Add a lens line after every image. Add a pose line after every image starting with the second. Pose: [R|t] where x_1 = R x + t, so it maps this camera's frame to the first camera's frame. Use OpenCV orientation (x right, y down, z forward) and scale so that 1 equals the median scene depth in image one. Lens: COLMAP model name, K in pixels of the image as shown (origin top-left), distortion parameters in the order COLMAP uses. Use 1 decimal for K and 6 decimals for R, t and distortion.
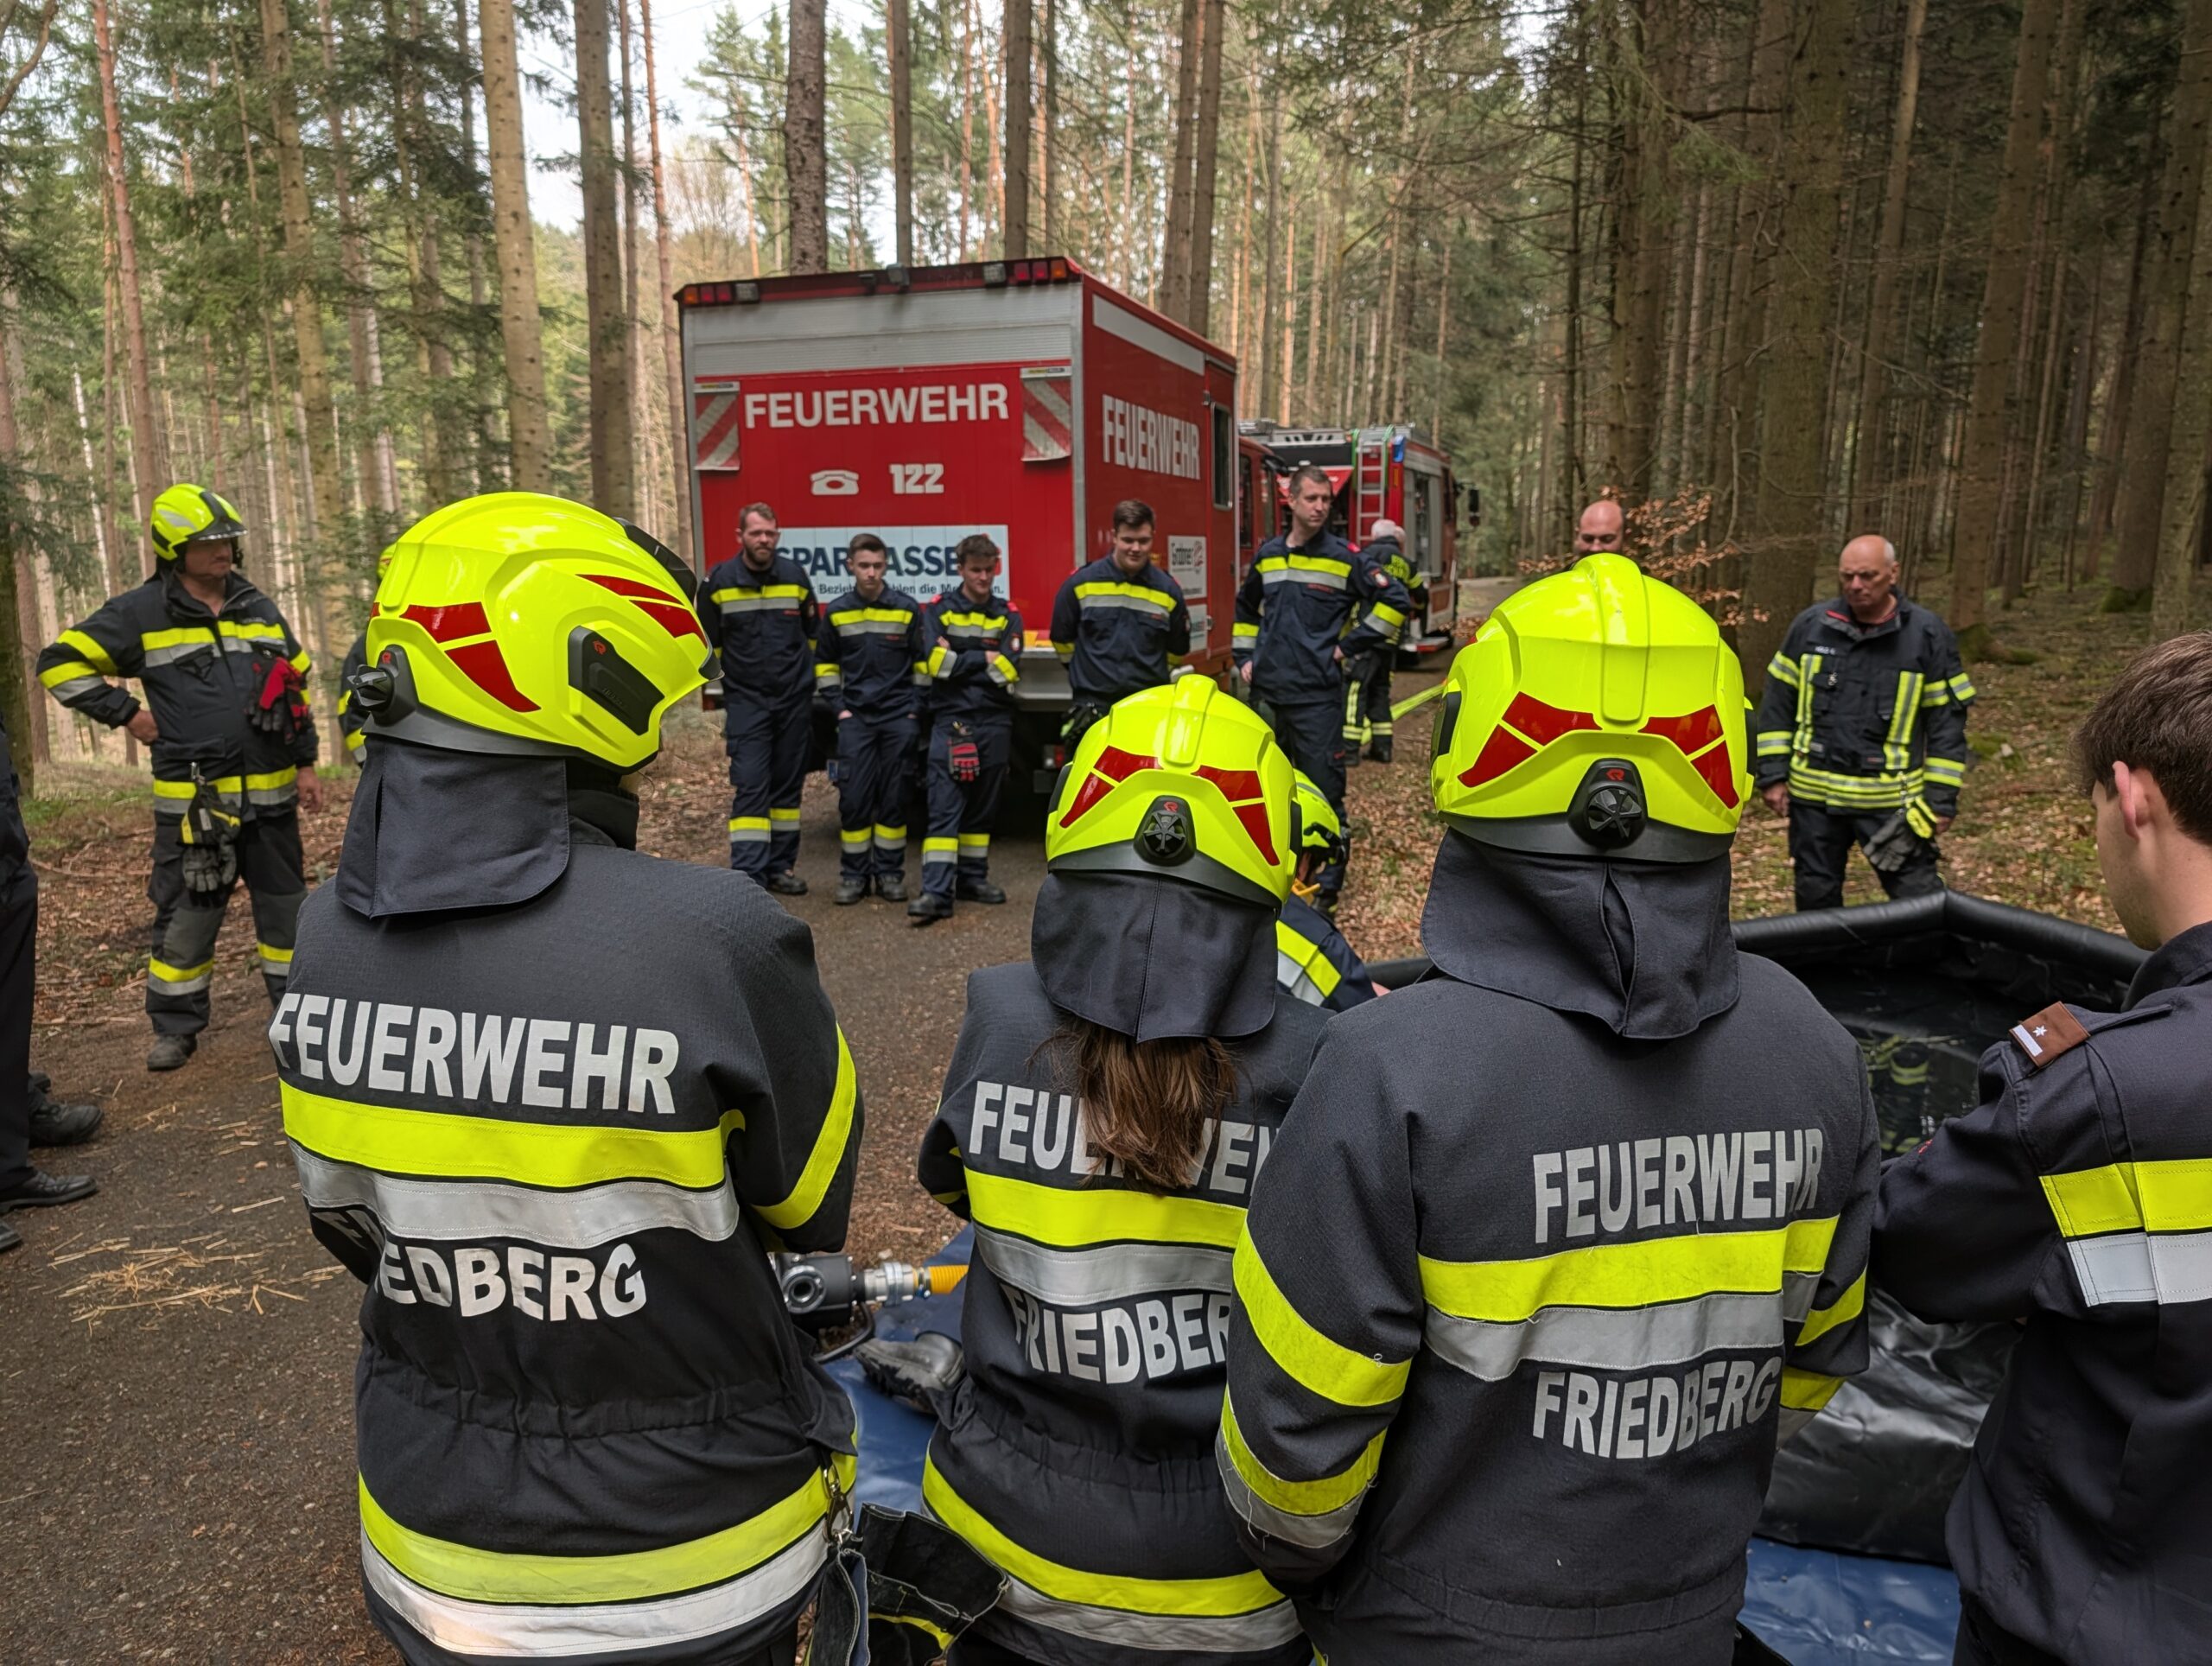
lens RADIAL K [[1578.5, 0, 1105.6], [0, 1578.5, 825.5], [0, 0, 1]] dist [0.012221, -0.018584]
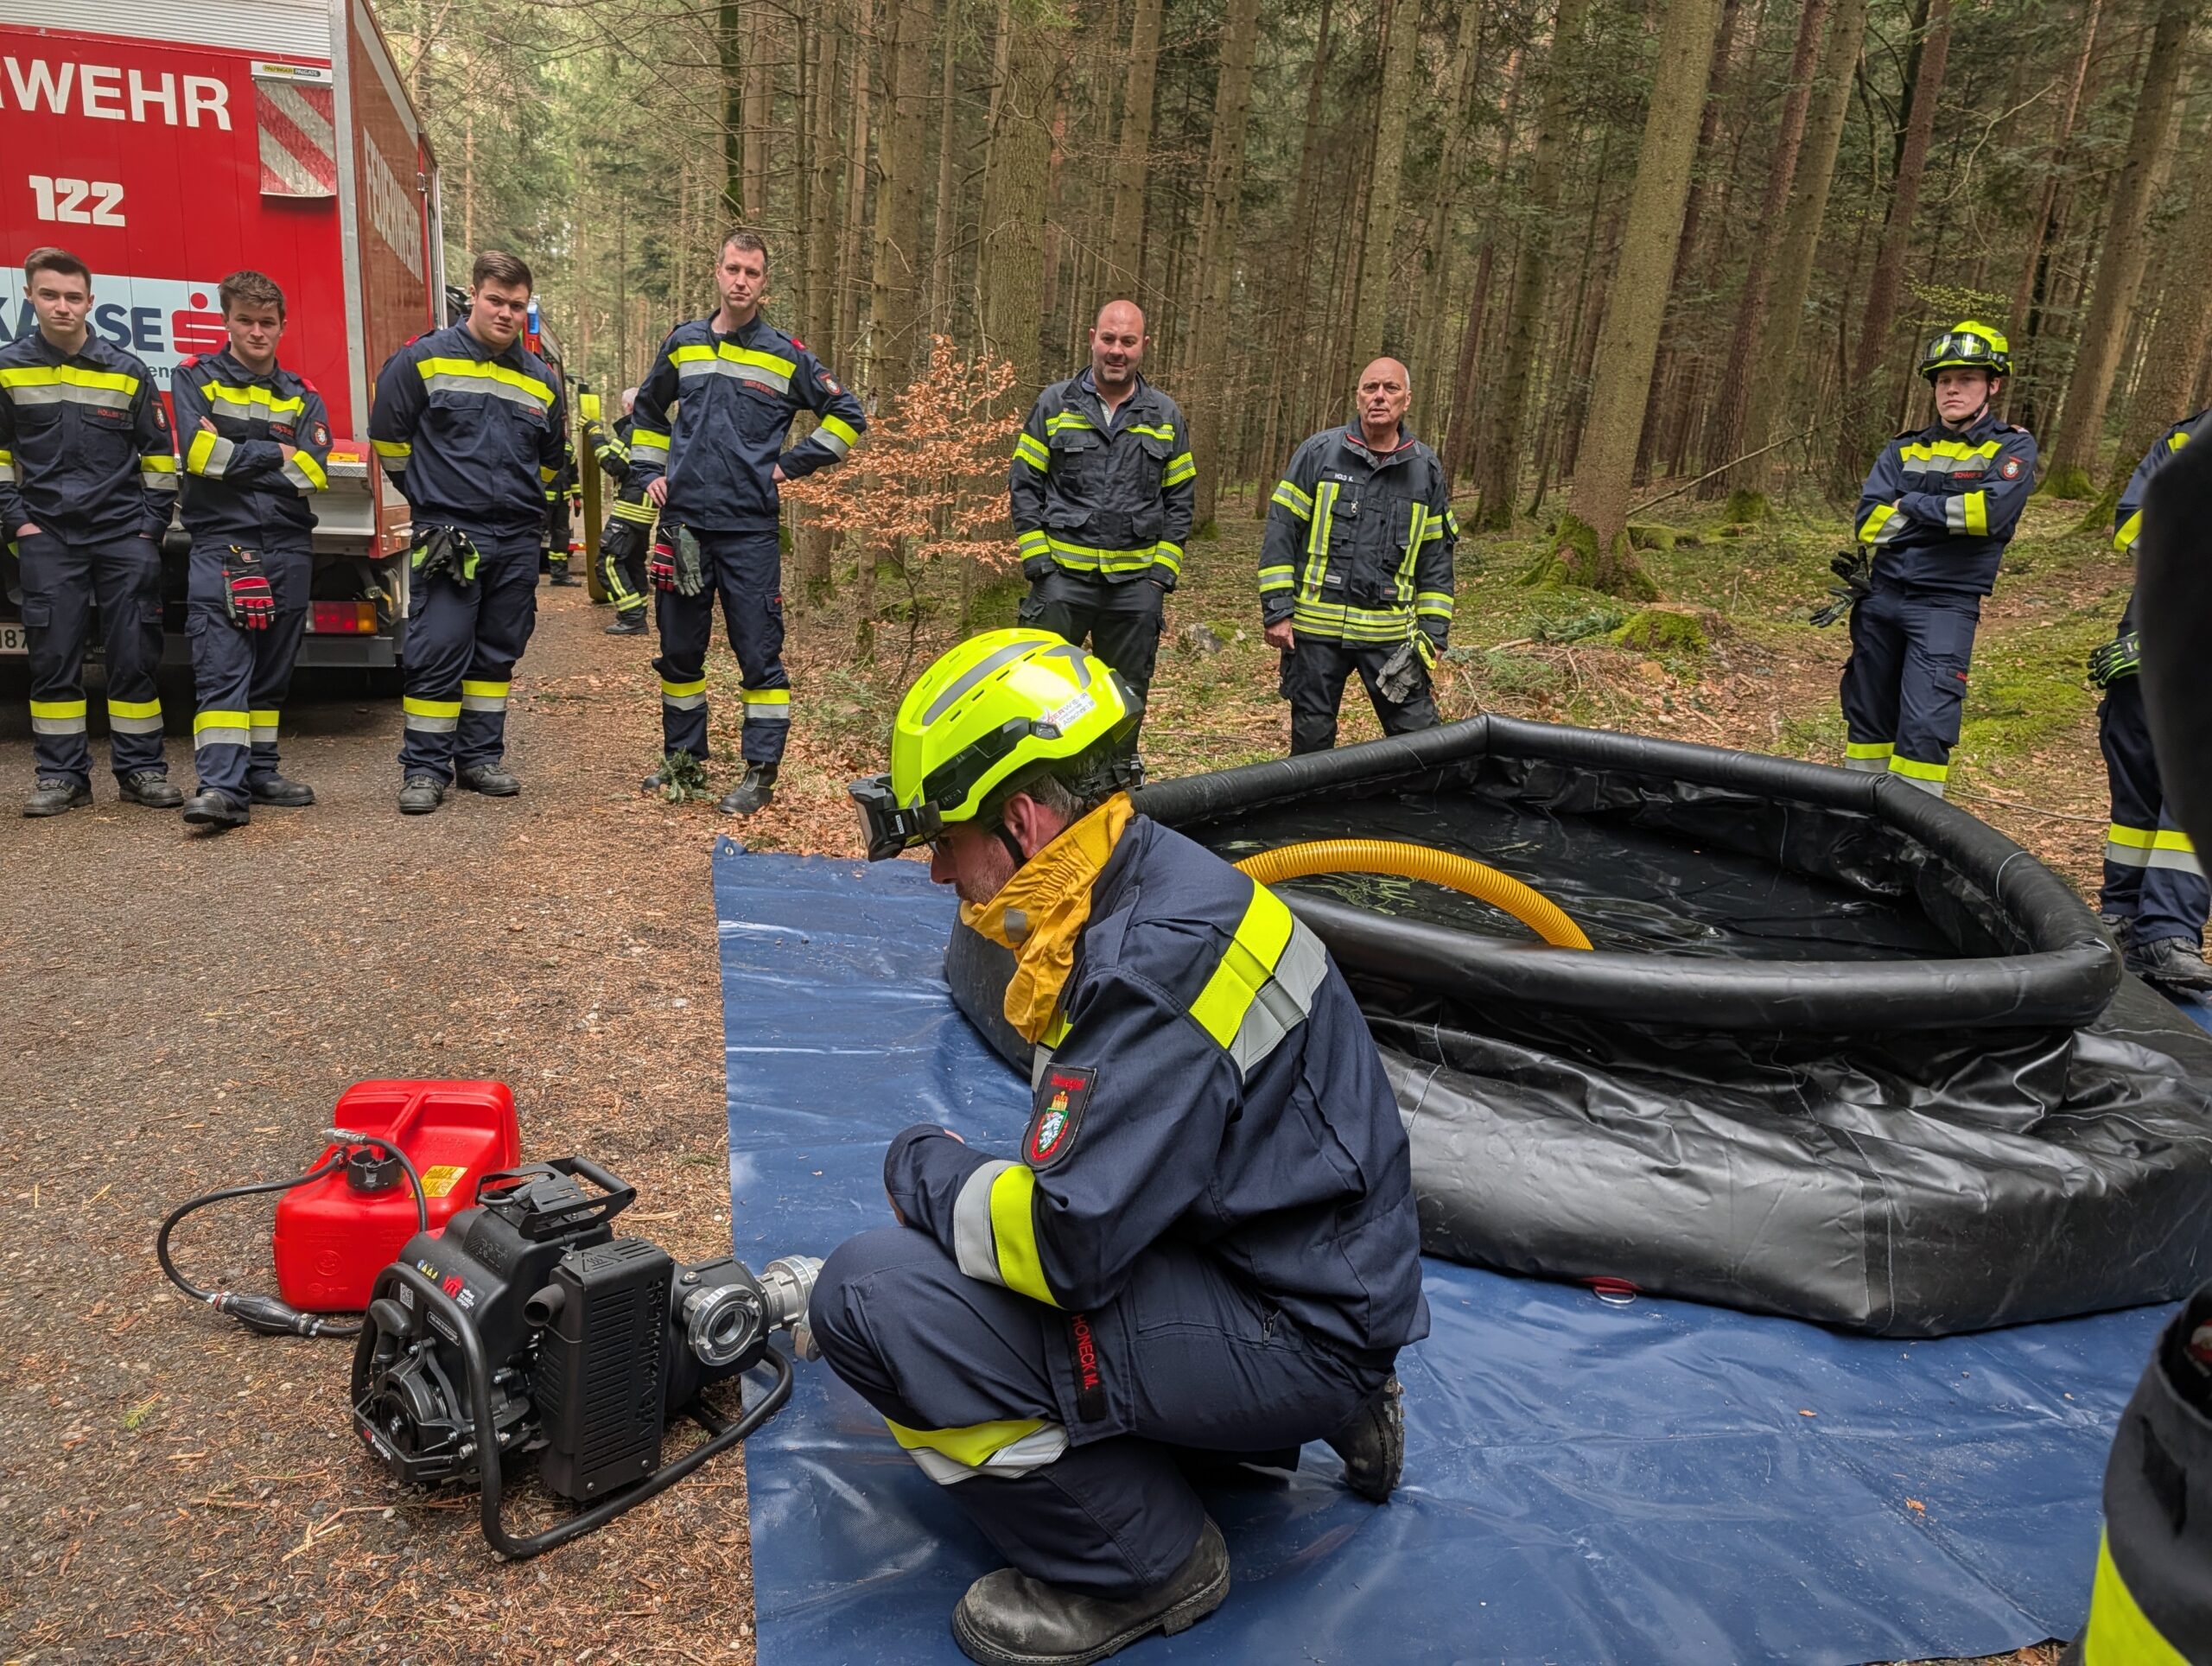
lens RADIAL K [[1578.5, 0, 1107.0], [0, 1578.5, 845.4], [0, 0, 1]] dist [0.012221, -0.018584]
pose [[0.831887, -0.066710, 0.550920, -0.168880], [0.036640, 0.997185, 0.065422, 0.035661], [-0.553734, -0.034238, 0.831990, 0.203965]]
